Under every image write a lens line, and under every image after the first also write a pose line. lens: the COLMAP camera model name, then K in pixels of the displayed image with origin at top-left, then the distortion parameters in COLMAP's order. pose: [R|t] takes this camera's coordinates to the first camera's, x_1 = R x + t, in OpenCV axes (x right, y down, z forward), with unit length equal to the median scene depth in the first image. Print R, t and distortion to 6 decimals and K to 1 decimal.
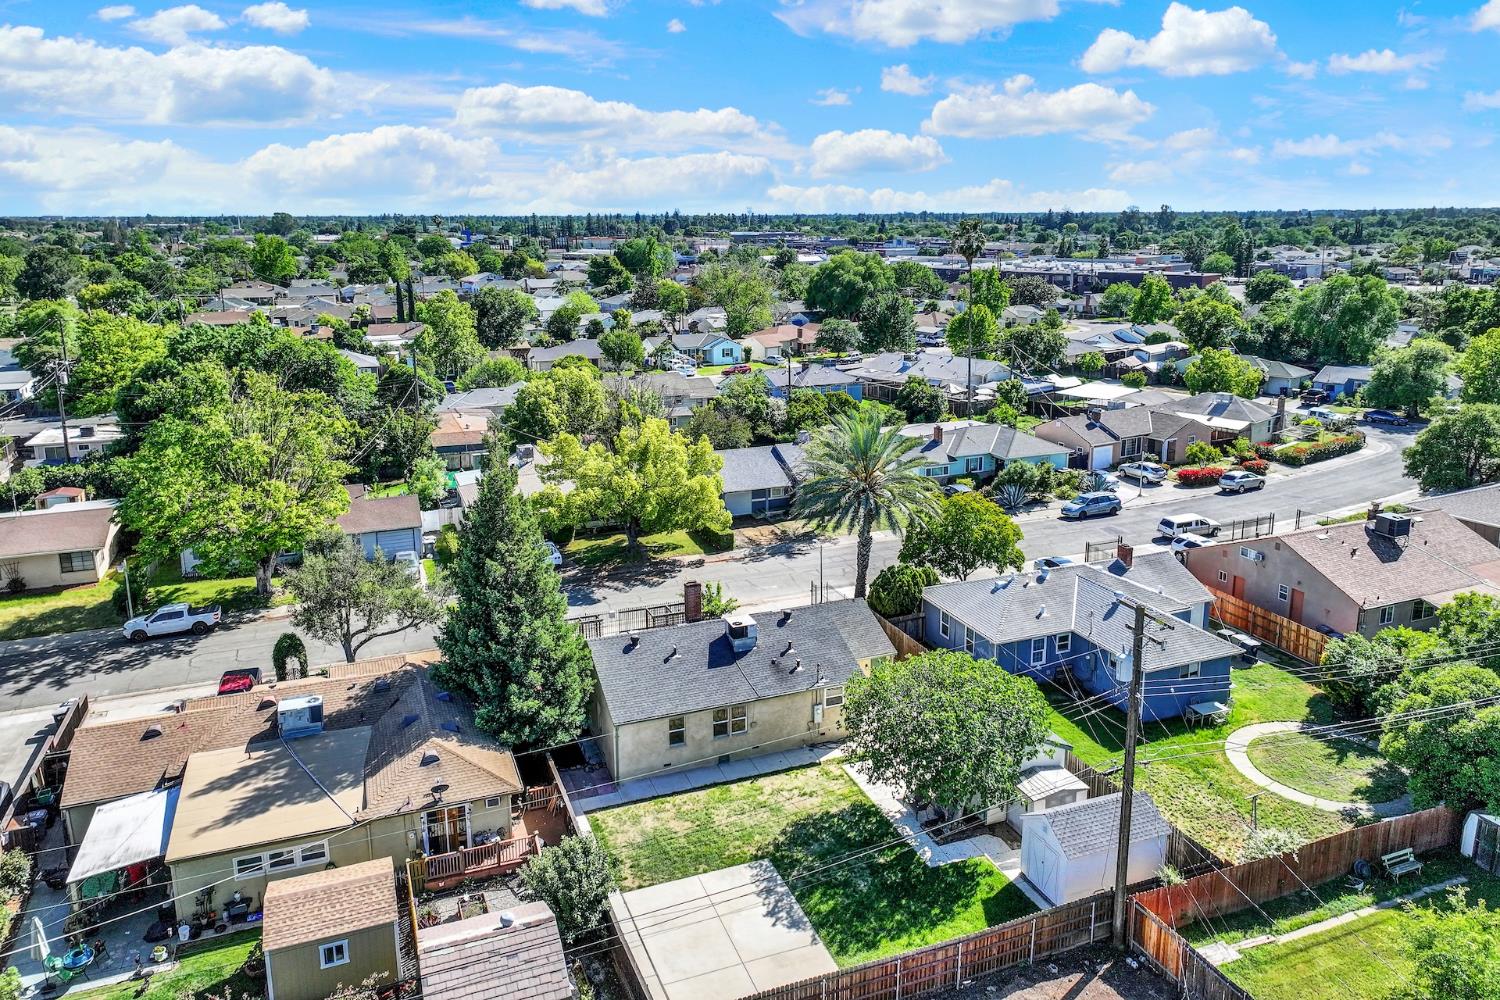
lens RADIAL K [[1036.8, 0, 759.0], [0, 1036.8, 461.1], [0, 0, 1]] dist [0.007958, 0.003432]
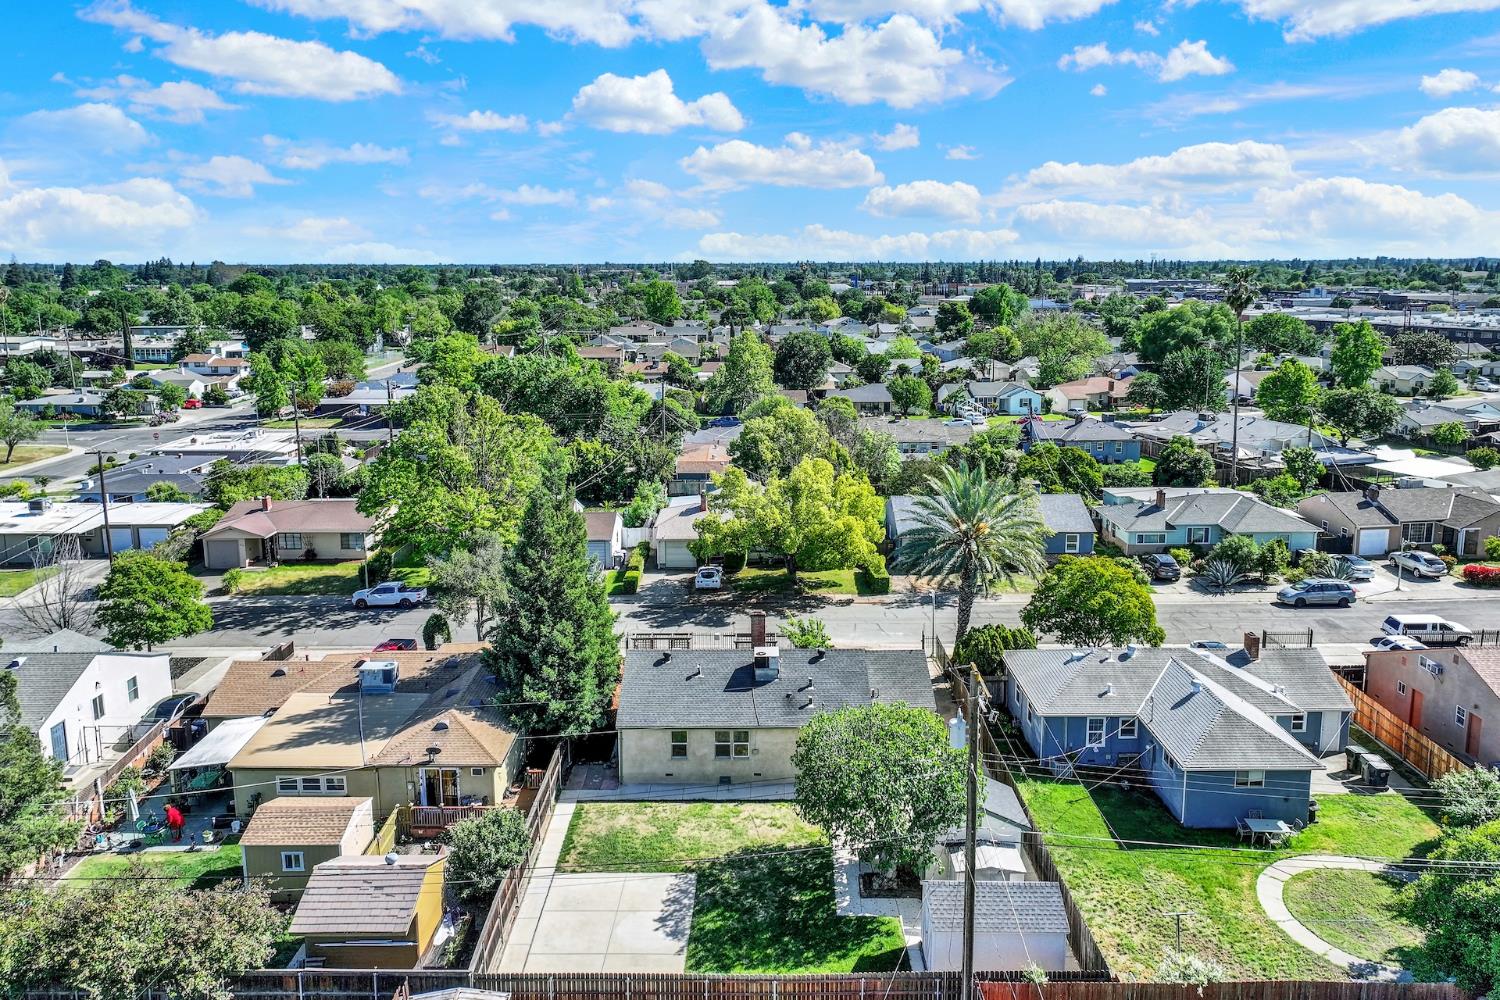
lens RADIAL K [[1036.8, 0, 759.0], [0, 1036.8, 461.1], [0, 0, 1]] dist [0.007958, 0.003432]
pose [[0.930159, 0.069047, -0.360606, 0.292712], [-0.084502, 0.996051, -0.027249, -0.006957], [0.357301, 0.055818, 0.932320, 0.011893]]
